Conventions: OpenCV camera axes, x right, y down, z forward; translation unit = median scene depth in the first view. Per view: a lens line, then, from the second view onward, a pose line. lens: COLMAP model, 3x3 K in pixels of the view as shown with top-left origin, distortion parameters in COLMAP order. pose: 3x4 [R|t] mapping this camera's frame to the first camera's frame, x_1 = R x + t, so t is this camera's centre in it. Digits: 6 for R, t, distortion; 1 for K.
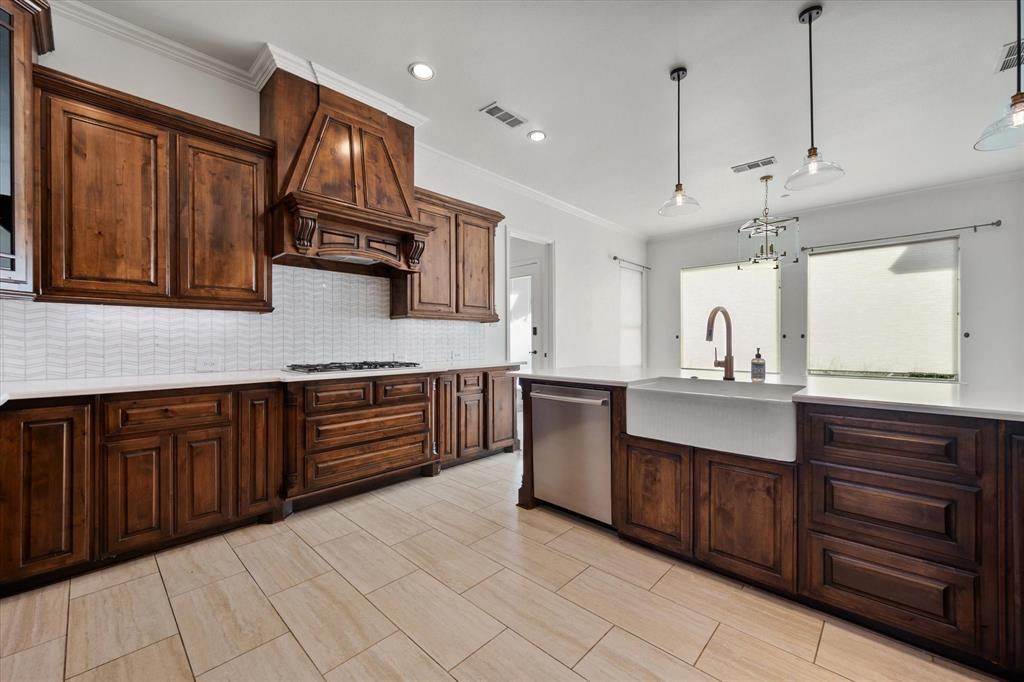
lens RADIAL K [[409.0, 0, 512.1], [0, 409.0, 335.6], [0, 0, 1]] dist [-0.003111, -0.000059]
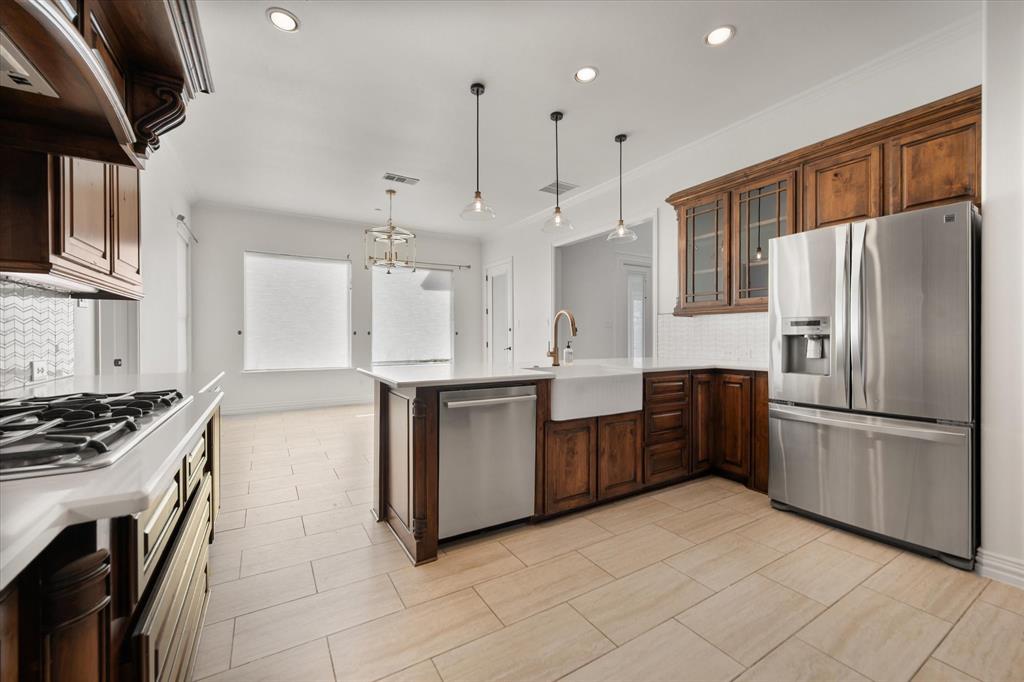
lens RADIAL K [[409.0, 0, 514.3], [0, 409.0, 335.7], [0, 0, 1]] dist [-0.003111, -0.000059]
pose [[0.263774, 0.002805, 0.964580, -0.763689], [-0.009254, 0.999957, -0.000377, 0.013419], [-0.964540, -0.008827, 0.263789, 0.780988]]
